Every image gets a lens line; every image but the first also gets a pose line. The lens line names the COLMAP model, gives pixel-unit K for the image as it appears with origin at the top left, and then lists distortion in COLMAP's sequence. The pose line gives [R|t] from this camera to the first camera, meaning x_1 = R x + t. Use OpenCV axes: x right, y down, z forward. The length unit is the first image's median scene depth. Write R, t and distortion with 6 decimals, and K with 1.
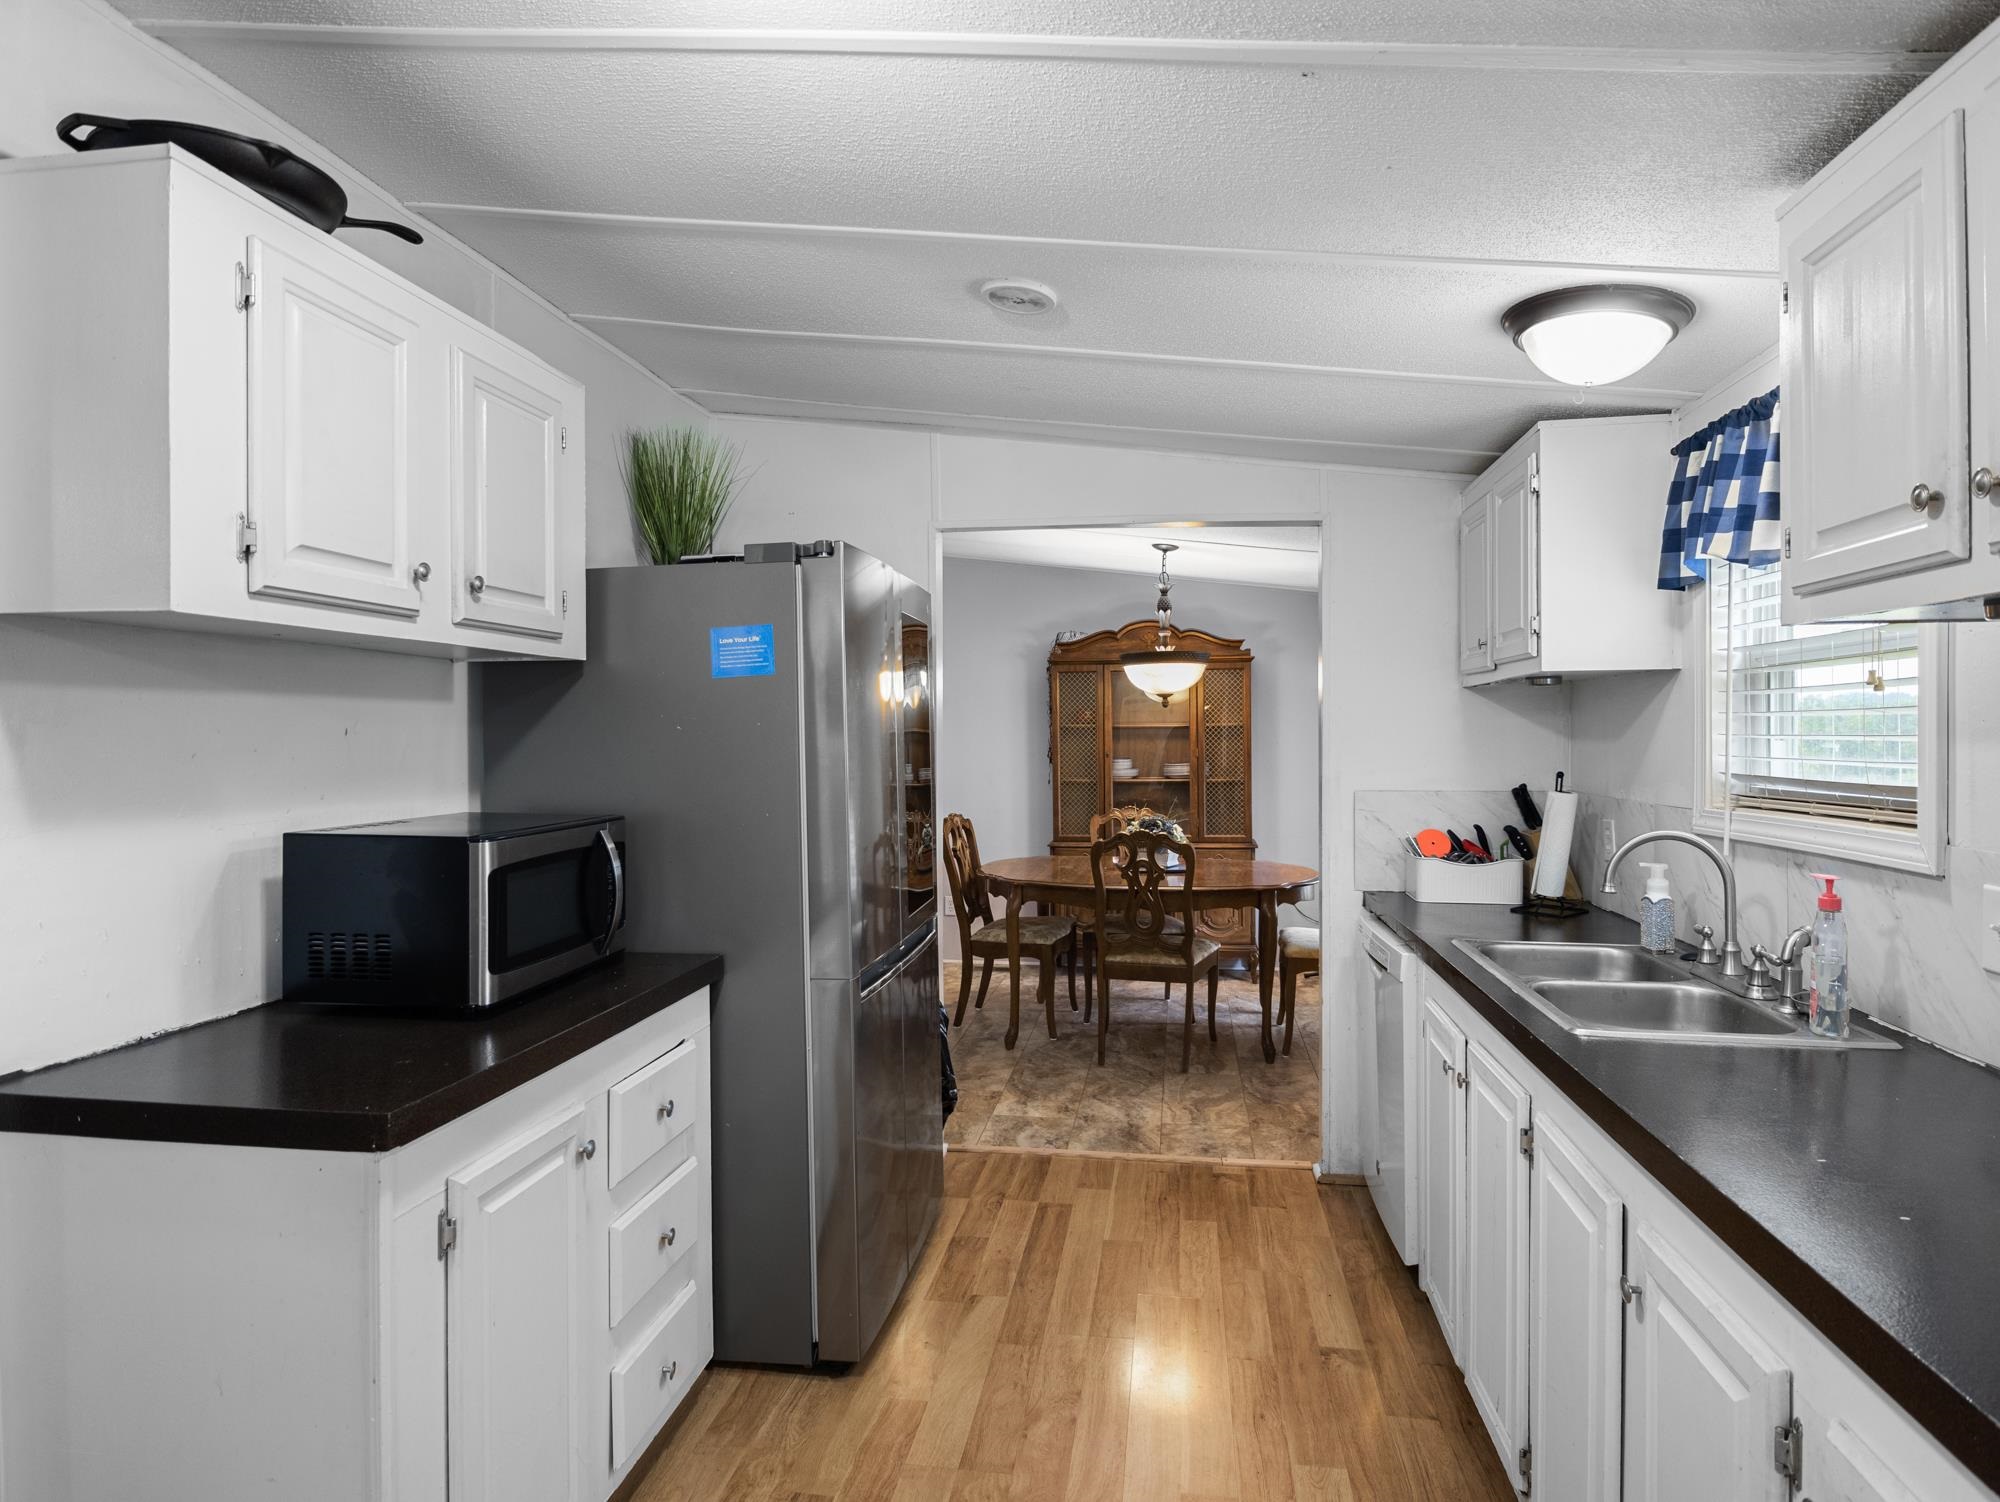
lens RADIAL K [[1115.6, 0, 998.8], [0, 1115.6, 731.4], [0, 0, 1]] dist [-0.013351, 0.003106]
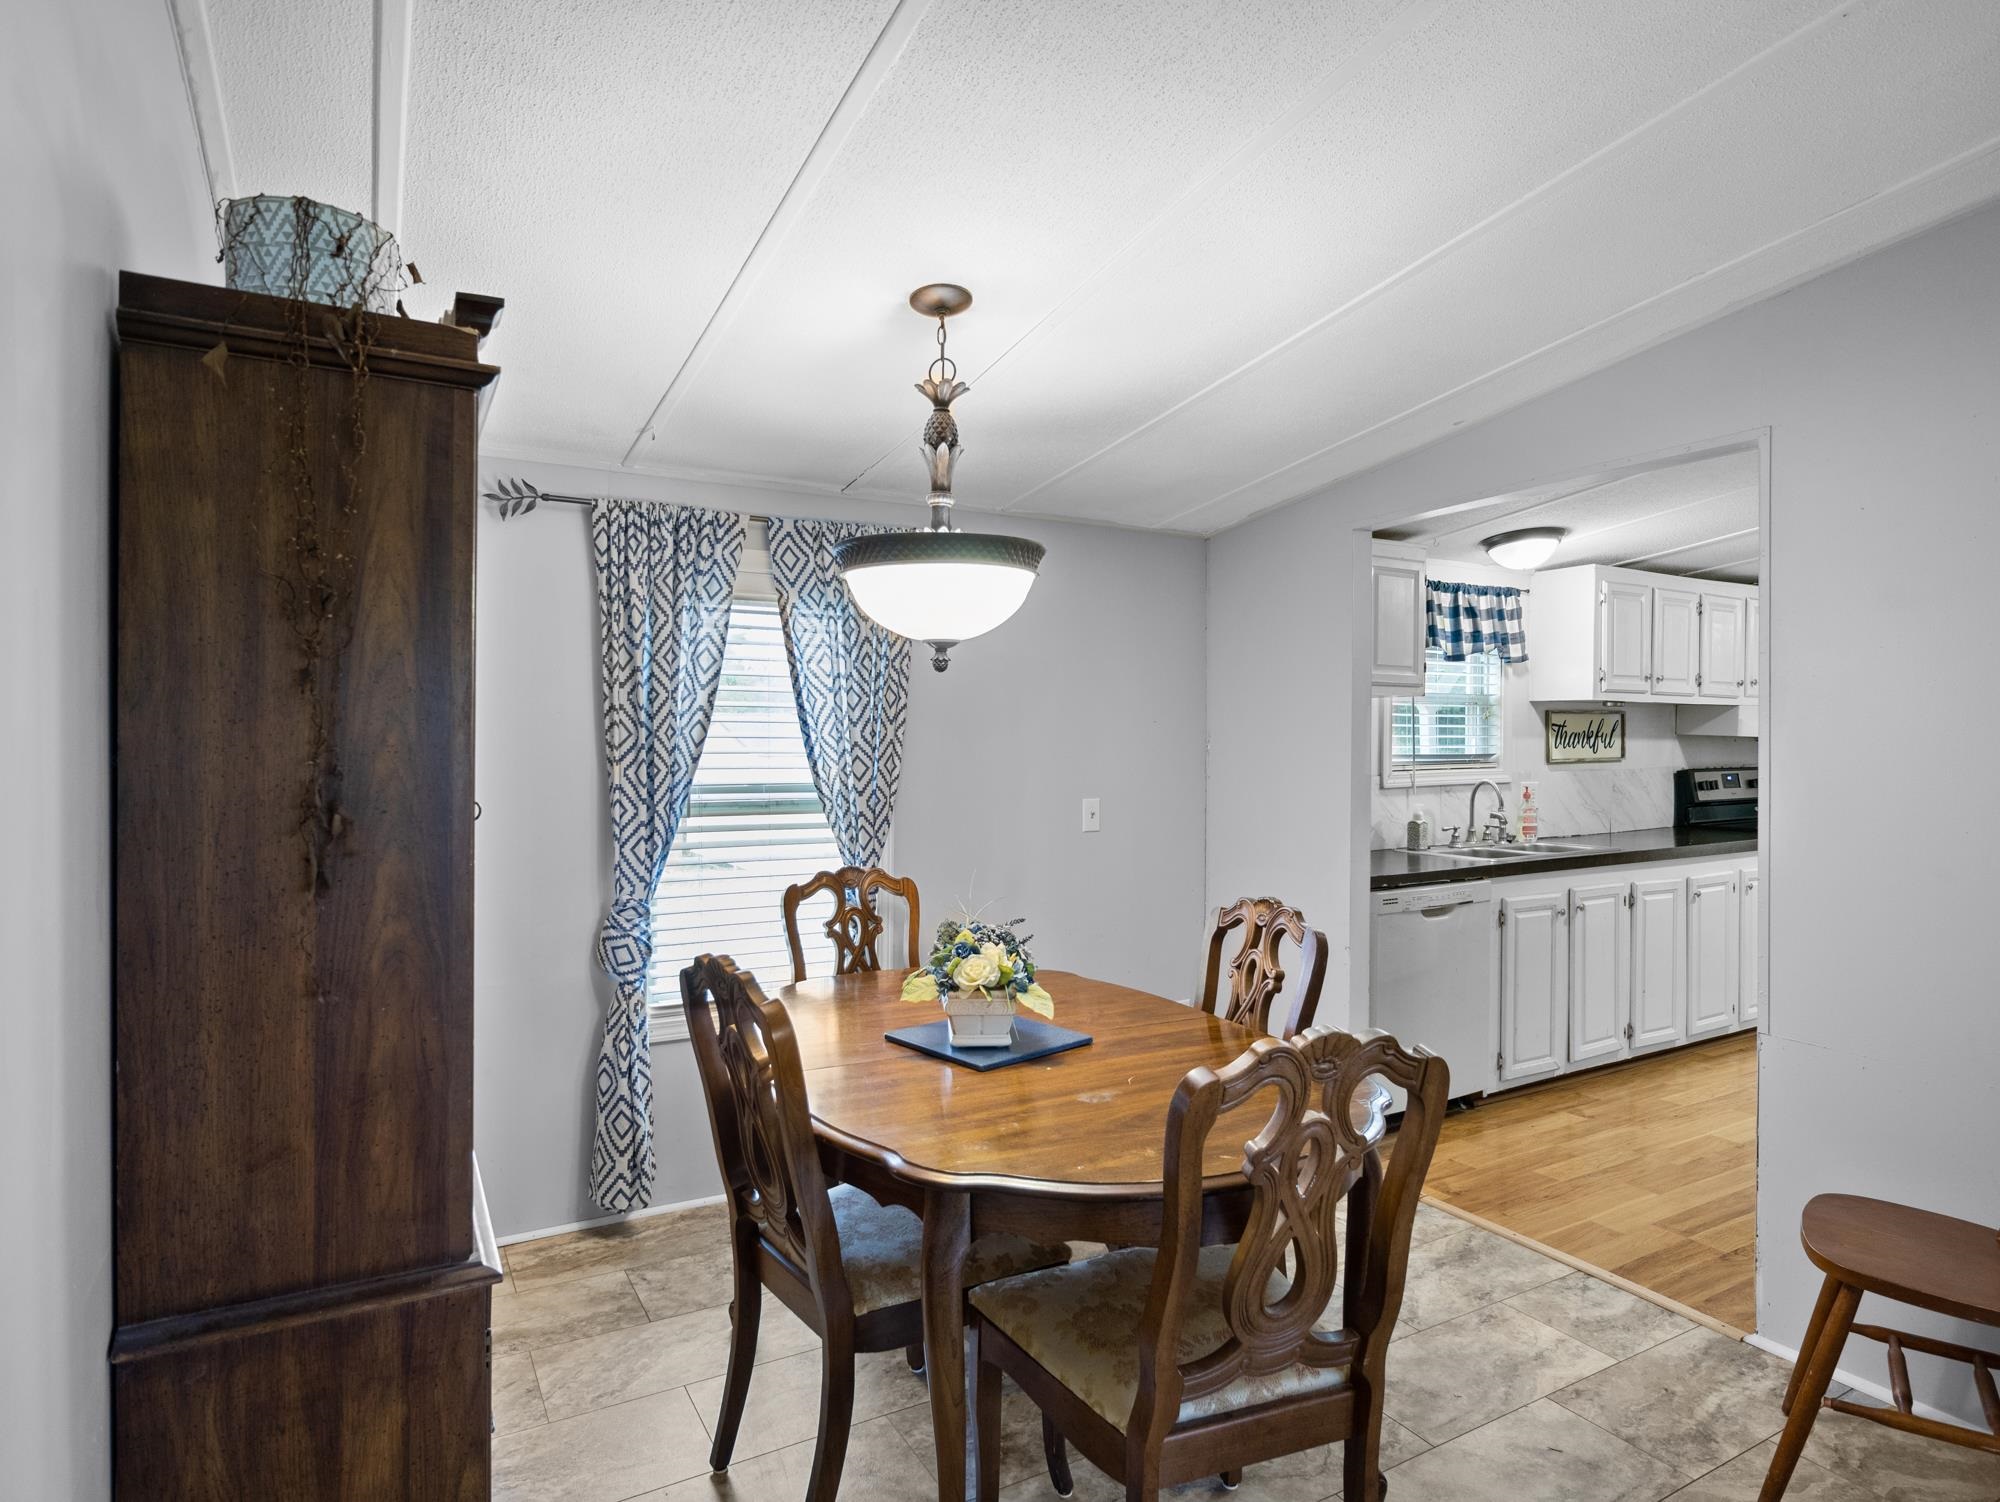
lens RADIAL K [[1115.6, 0, 1011.3], [0, 1115.6, 747.1], [0, 0, 1]] dist [-0.013351, 0.003106]
pose [[-0.626015, -0.003276, 0.779804, -0.409267], [0.000264, 0.999990, 0.004413, 0.013579], [-0.779811, 0.002969, -0.626008, 2.505057]]
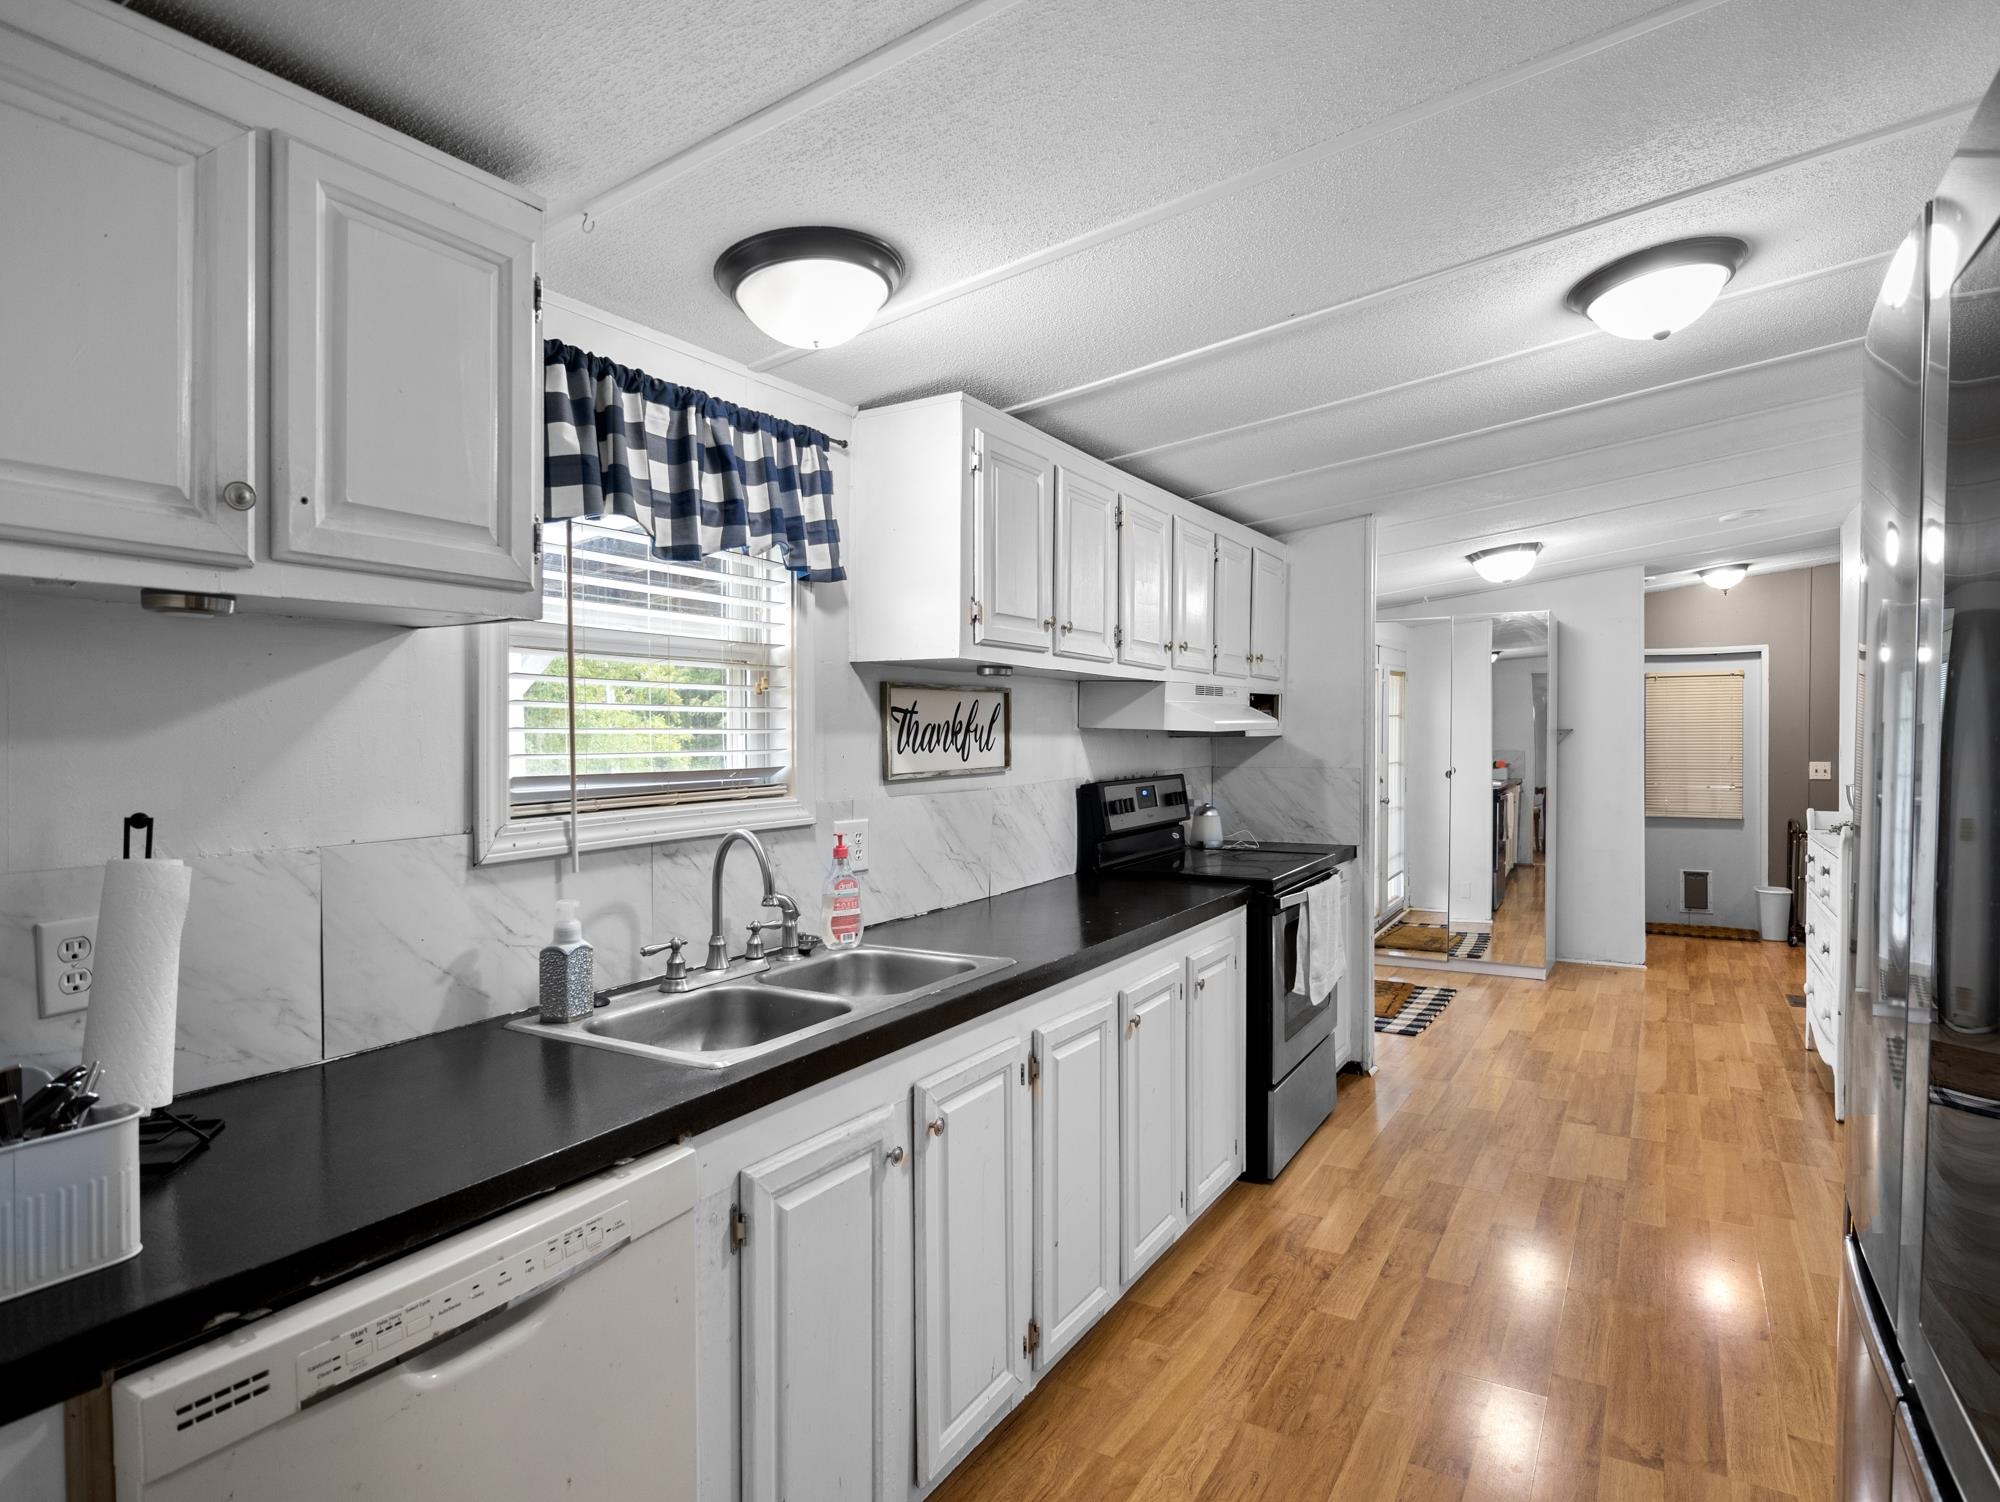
lens RADIAL K [[1115.6, 0, 1007.6], [0, 1115.6, 748.7], [0, 0, 1]] dist [-0.013351, 0.003106]
pose [[-0.930178, 0.000917, 0.367108, 0.040889], [0.005379, 0.999924, 0.011133, 0.009084], [-0.367070, 0.012330, -0.930112, 1.462455]]
